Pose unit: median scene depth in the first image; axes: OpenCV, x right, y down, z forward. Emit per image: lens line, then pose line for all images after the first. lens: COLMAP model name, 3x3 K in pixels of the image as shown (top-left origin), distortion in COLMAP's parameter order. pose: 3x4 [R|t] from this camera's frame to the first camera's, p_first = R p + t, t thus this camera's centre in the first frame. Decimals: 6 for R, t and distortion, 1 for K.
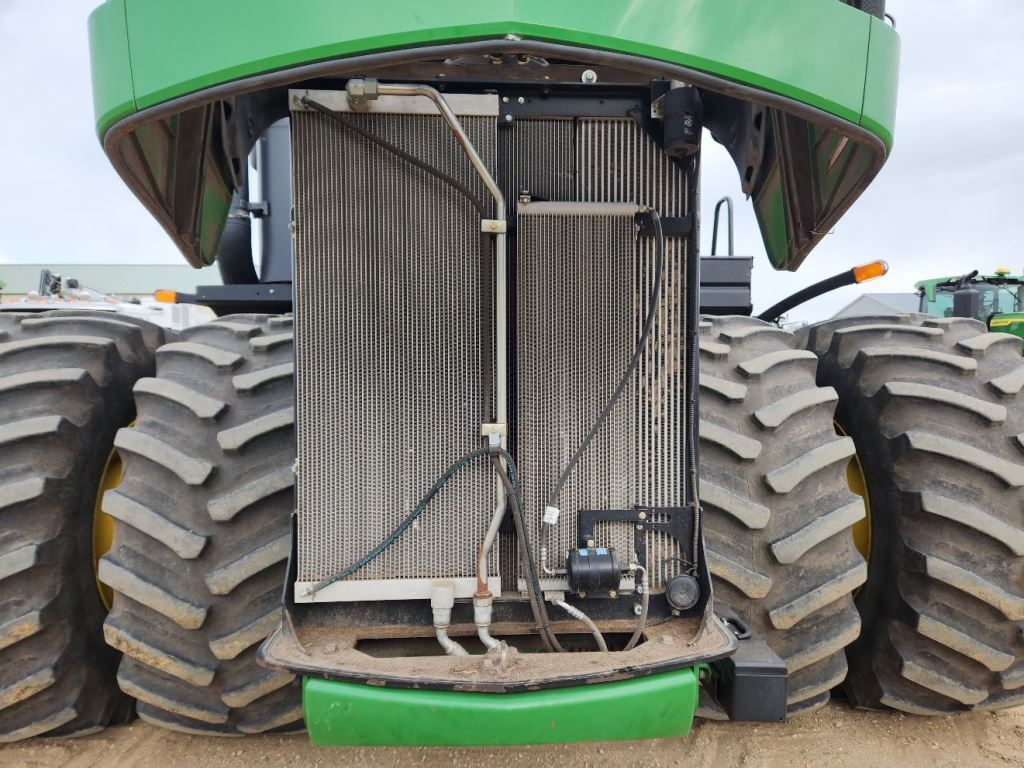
lens RADIAL K [[670.7, 0, 515.5], [0, 670.7, 394.7], [0, 0, 1]] dist [0.059209, -0.051697]
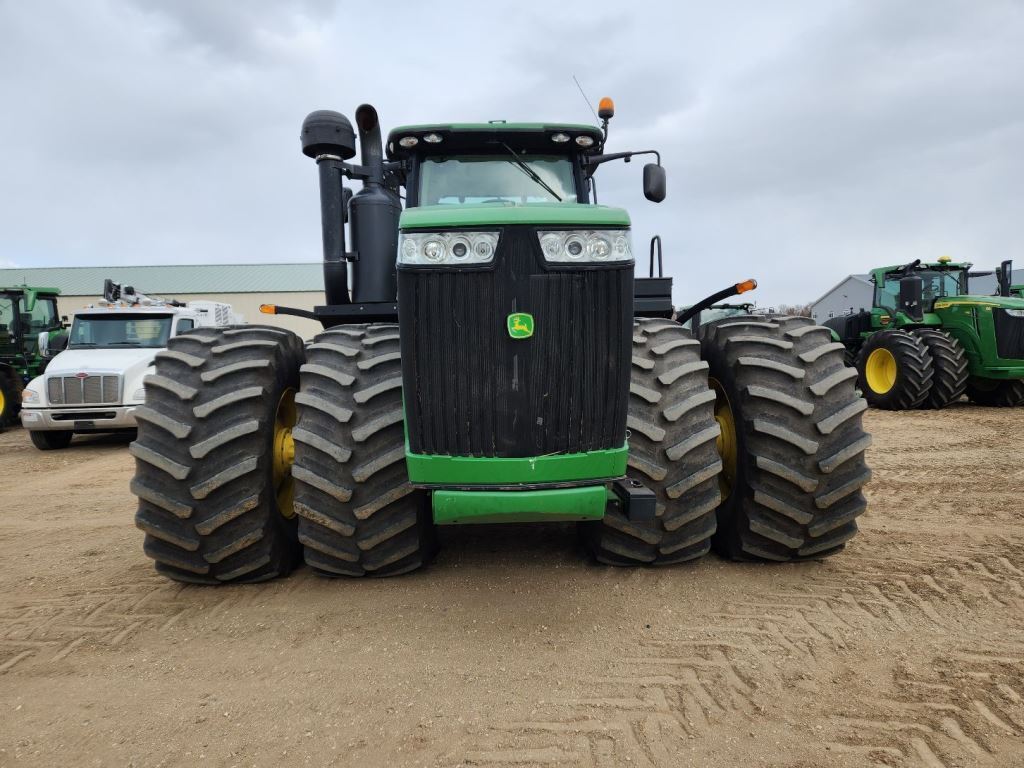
lens RADIAL K [[667.0, 0, 512.0], [0, 667.0, 384.0], [0, 0, 1]] dist [0.086104, -0.067333]
pose [[0.999755, -0.022116, 0.000522, -0.021313], [0.022115, 0.999752, 0.002767, 0.032494], [-0.000584, -0.002755, 0.999996, -0.719028]]
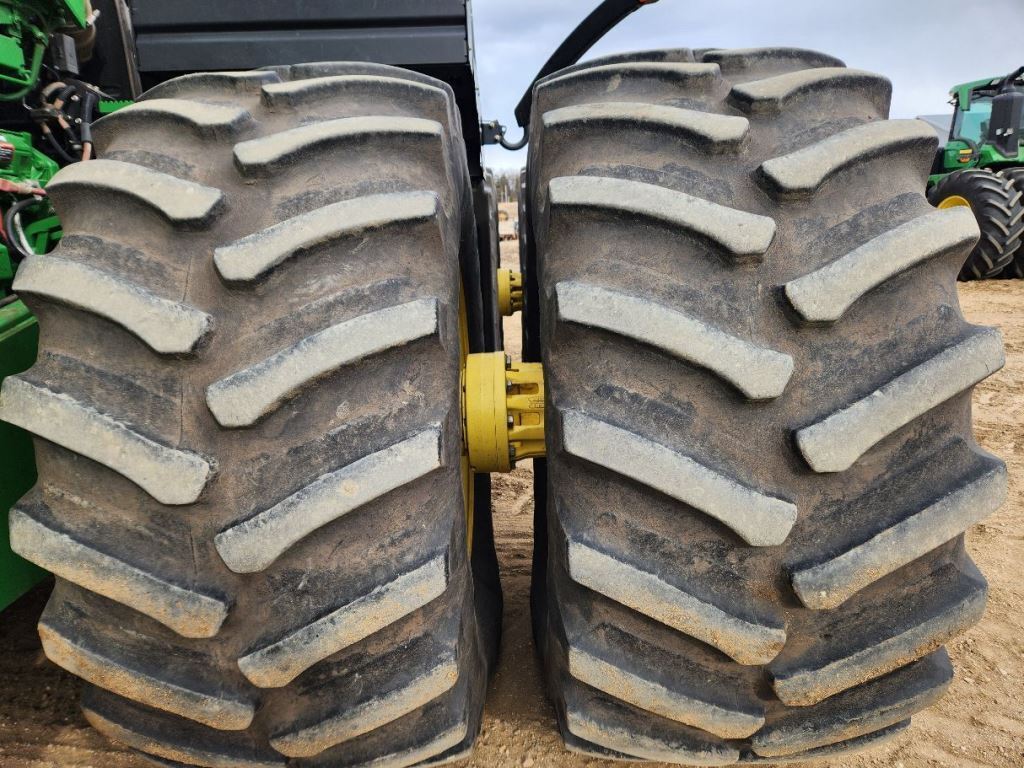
lens RADIAL K [[667.0, 0, 512.0], [0, 667.0, 384.0], [0, 0, 1]] dist [0.086104, -0.067333]
pose [[0.998426, -0.018304, -0.053016, 0.579437], [0.028606, 0.979252, 0.200617, 0.029884], [0.048244, -0.201818, 0.978234, 0.544889]]
